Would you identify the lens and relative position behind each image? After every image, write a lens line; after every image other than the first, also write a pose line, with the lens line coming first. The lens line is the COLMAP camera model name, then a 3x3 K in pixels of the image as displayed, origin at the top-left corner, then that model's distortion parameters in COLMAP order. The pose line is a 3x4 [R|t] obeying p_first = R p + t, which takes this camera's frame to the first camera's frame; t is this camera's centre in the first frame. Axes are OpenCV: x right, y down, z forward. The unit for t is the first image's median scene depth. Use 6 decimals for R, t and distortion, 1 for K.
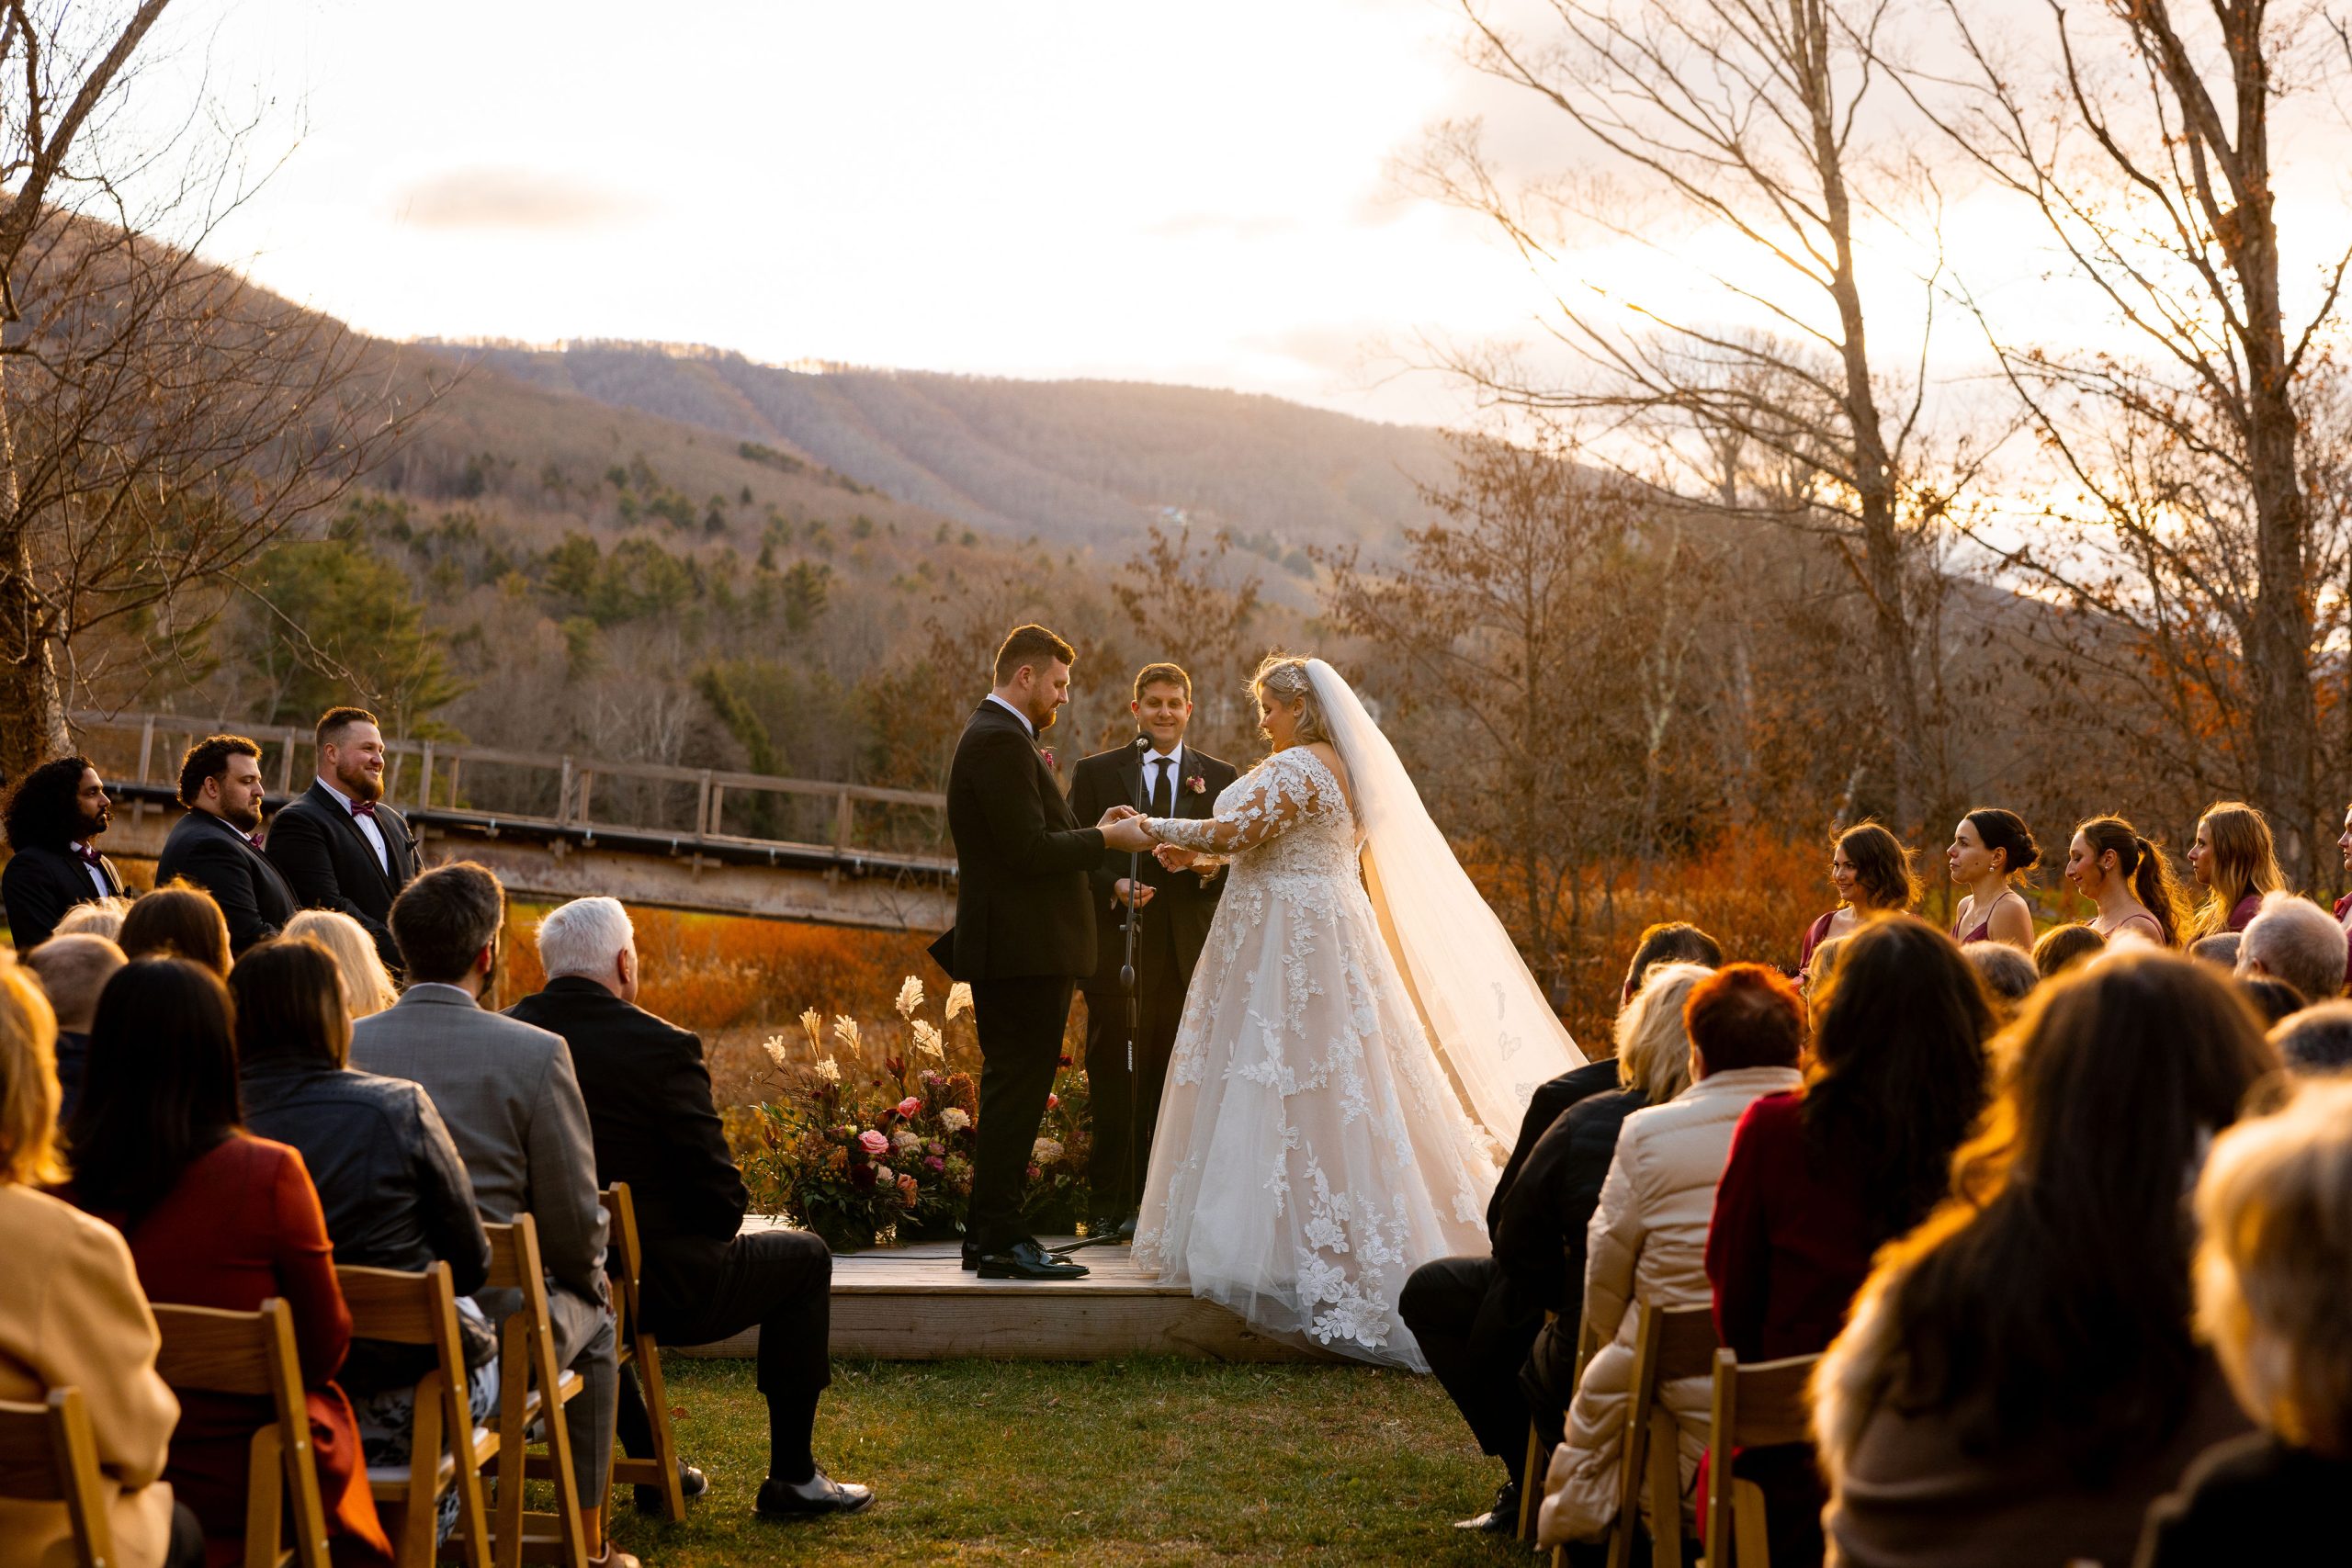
lens RADIAL K [[3194.1, 0, 1176.6], [0, 3194.1, 782.7], [0, 0, 1]] dist [-0.002645, 0.021073]
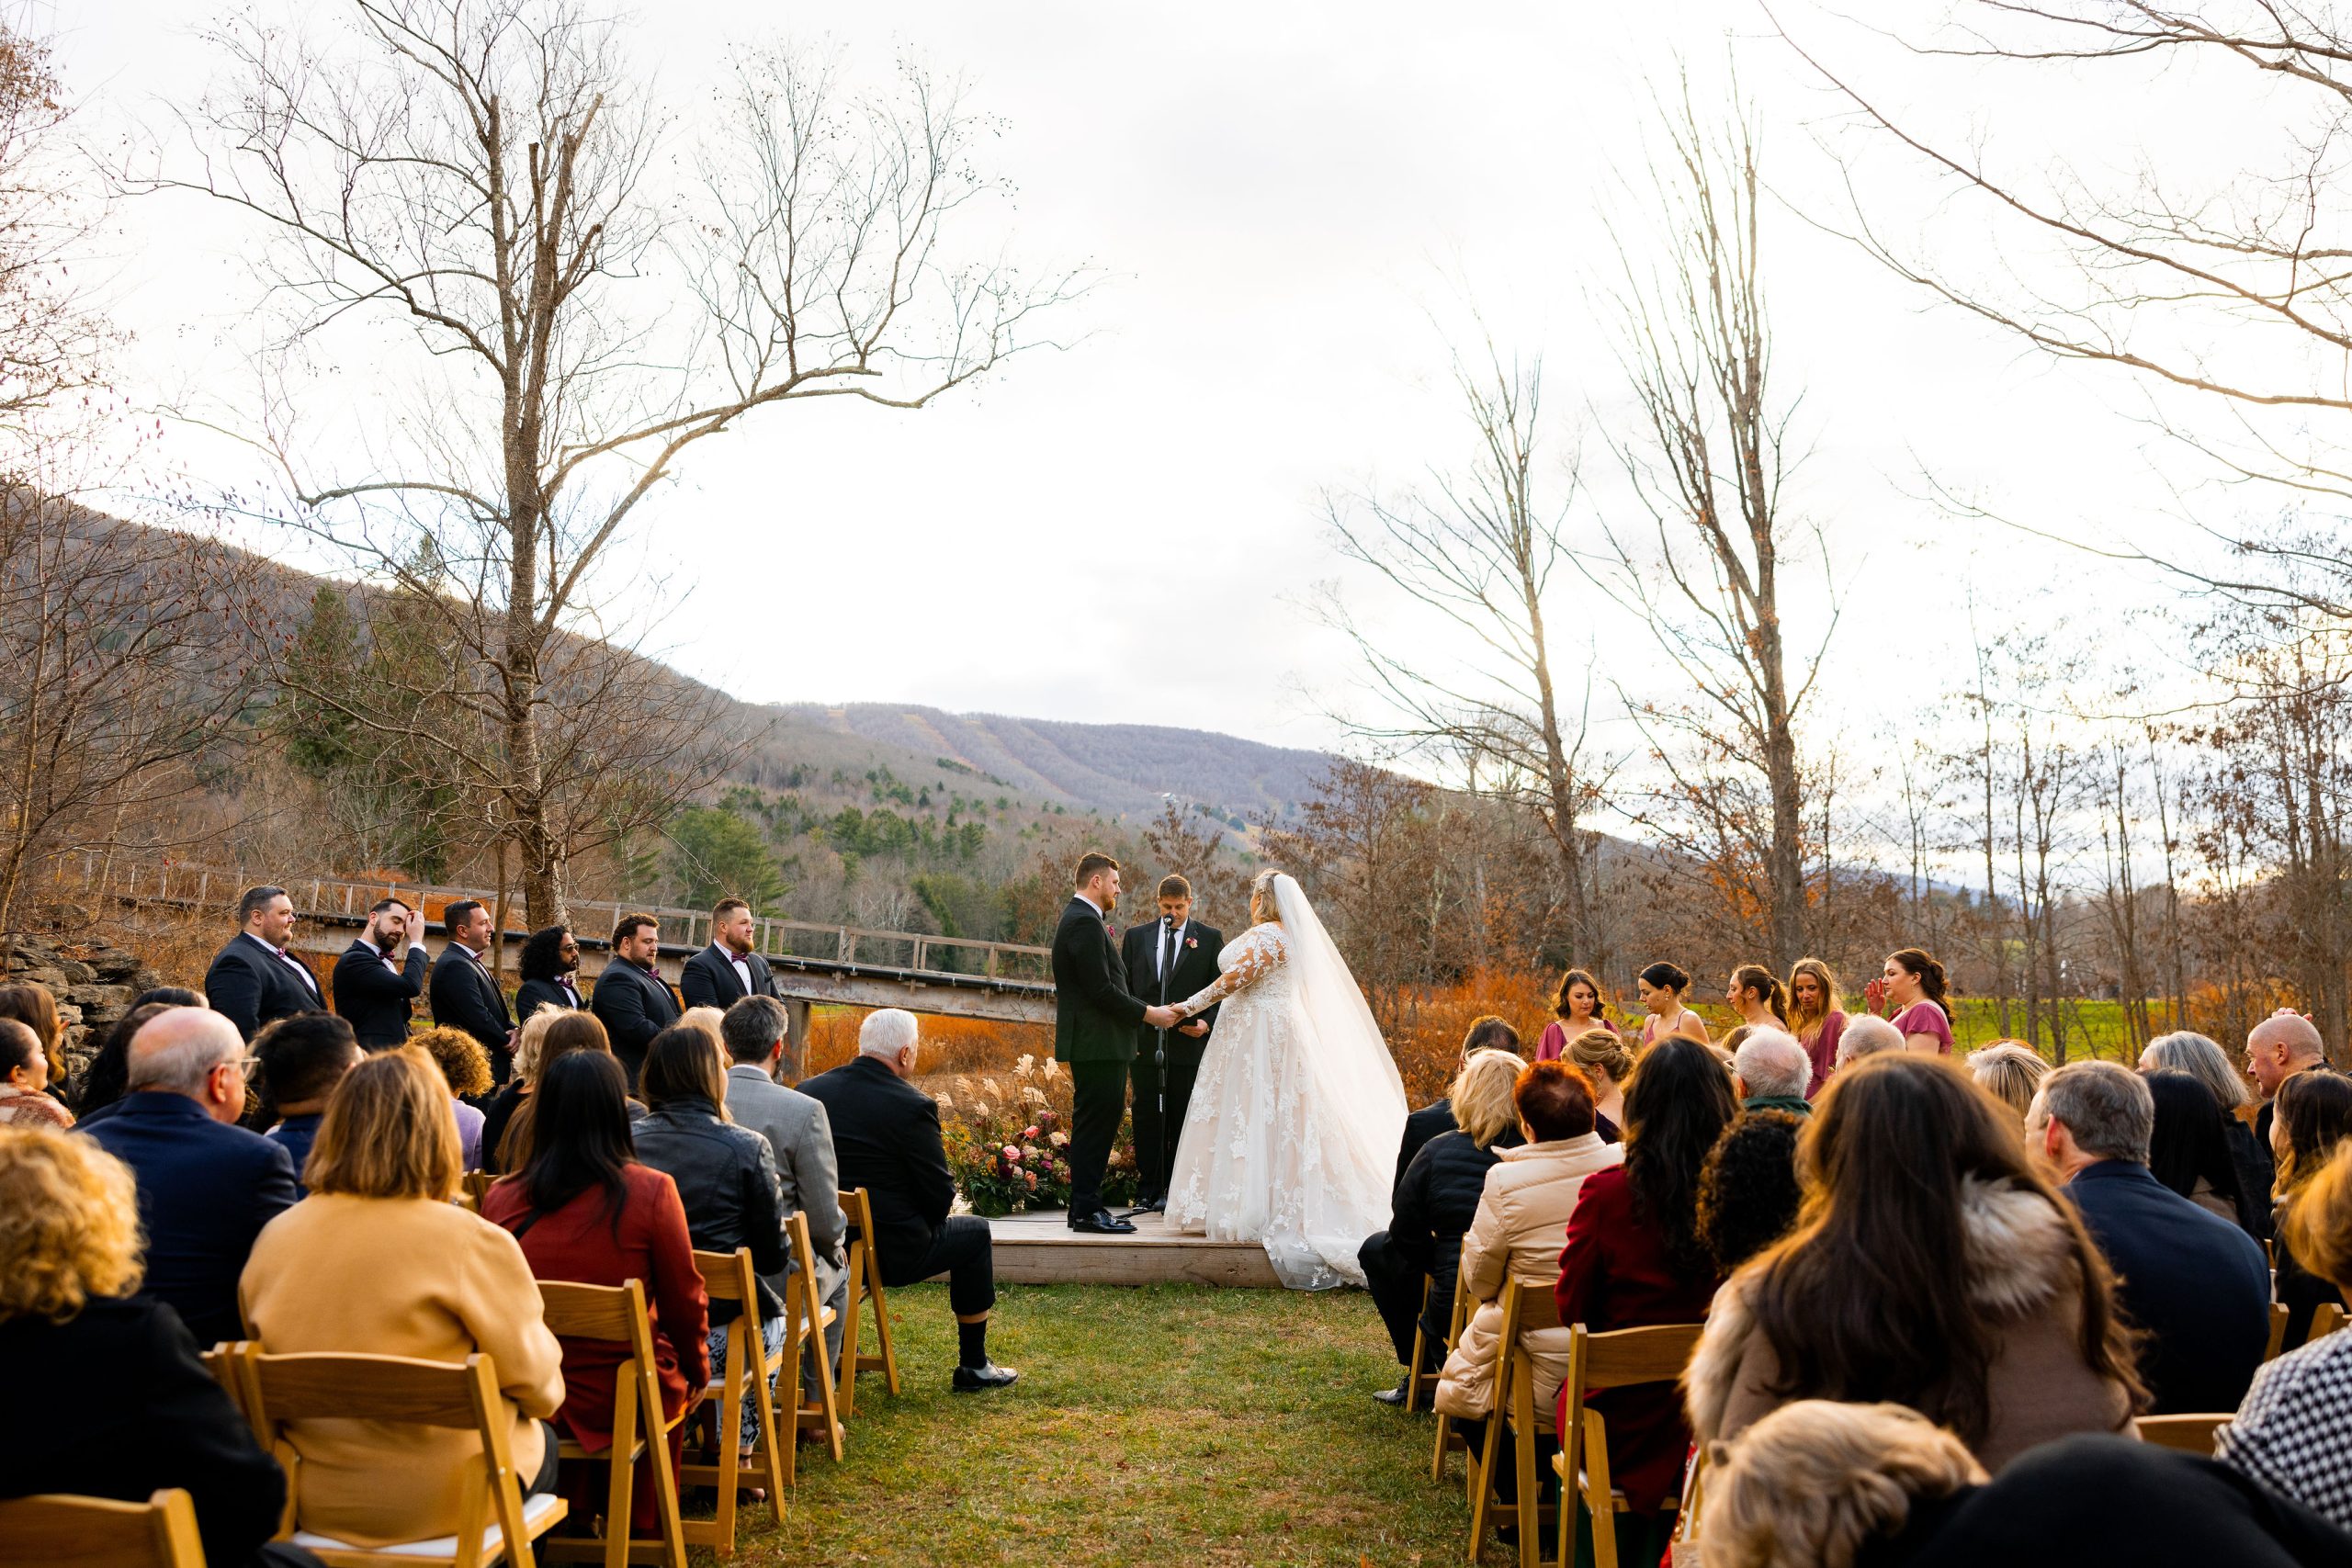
lens RADIAL K [[3194.1, 0, 1176.6], [0, 3194.1, 782.7], [0, 0, 1]] dist [-0.002645, 0.021073]
pose [[0.998216, 0.000424, -0.059703, 0.109283], [-0.003707, 0.998486, -0.054885, 0.009263], [0.059589, 0.055008, 0.996706, -0.815709]]
